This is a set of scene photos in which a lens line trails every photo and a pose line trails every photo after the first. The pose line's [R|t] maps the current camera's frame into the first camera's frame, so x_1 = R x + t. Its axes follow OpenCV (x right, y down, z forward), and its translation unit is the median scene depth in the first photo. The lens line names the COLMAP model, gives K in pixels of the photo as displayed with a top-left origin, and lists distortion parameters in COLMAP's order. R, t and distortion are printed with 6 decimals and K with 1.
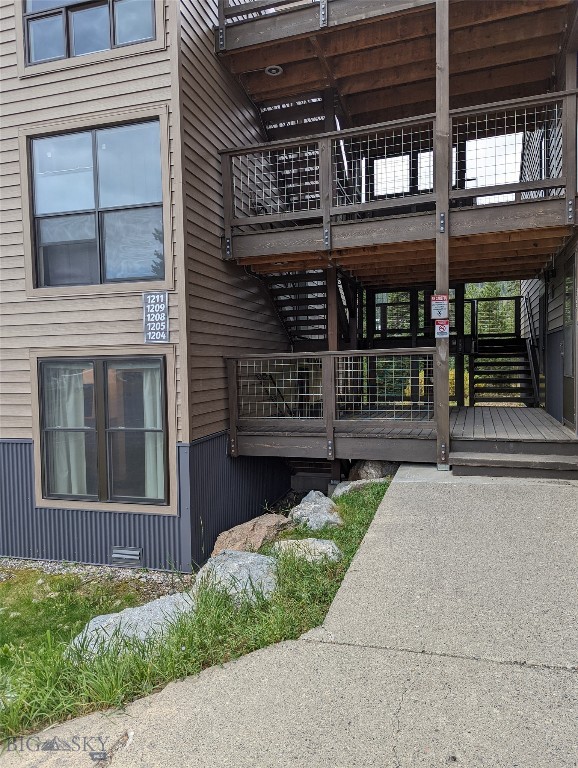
lens RADIAL K [[539.1, 0, 286.9], [0, 539.1, 384.6], [0, 0, 1]] dist [0.031207, -0.004843]
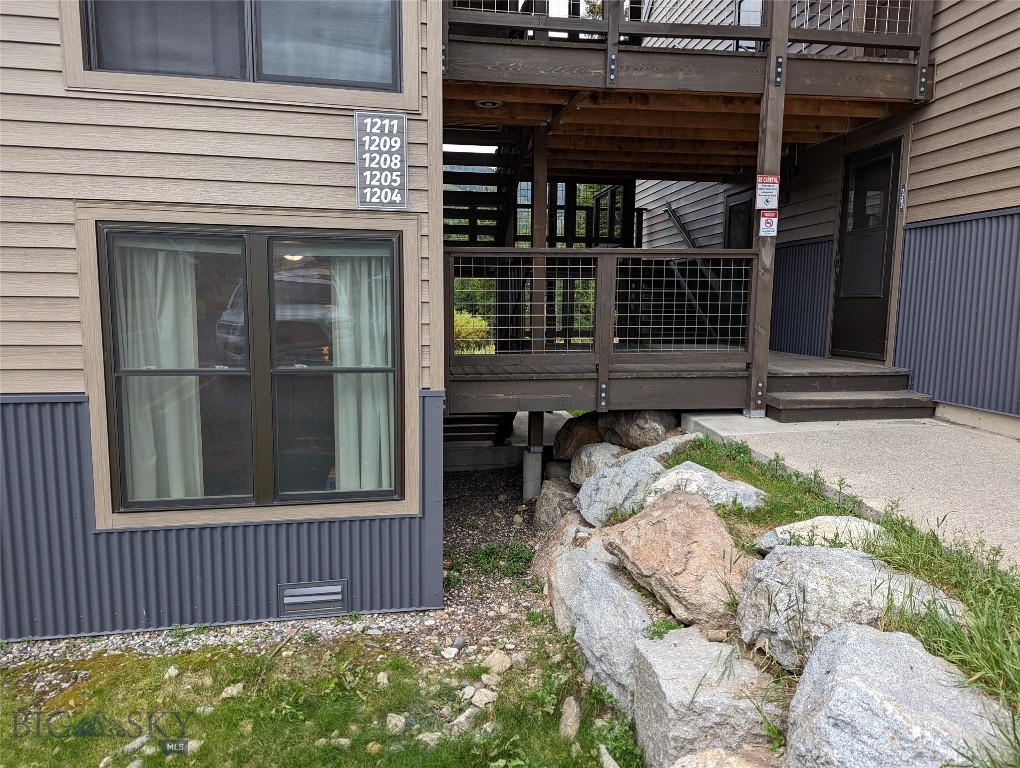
lens RADIAL K [[719.1, 0, 511.1], [0, 719.1, 387.4], [0, 0, 1]] dist [0.033223, -0.016528]
pose [[0.889068, -0.024382, 0.457125, -0.451534], [-0.011169, 0.997128, 0.074908, 0.045510], [-0.457638, -0.071704, 0.886243, 0.271856]]
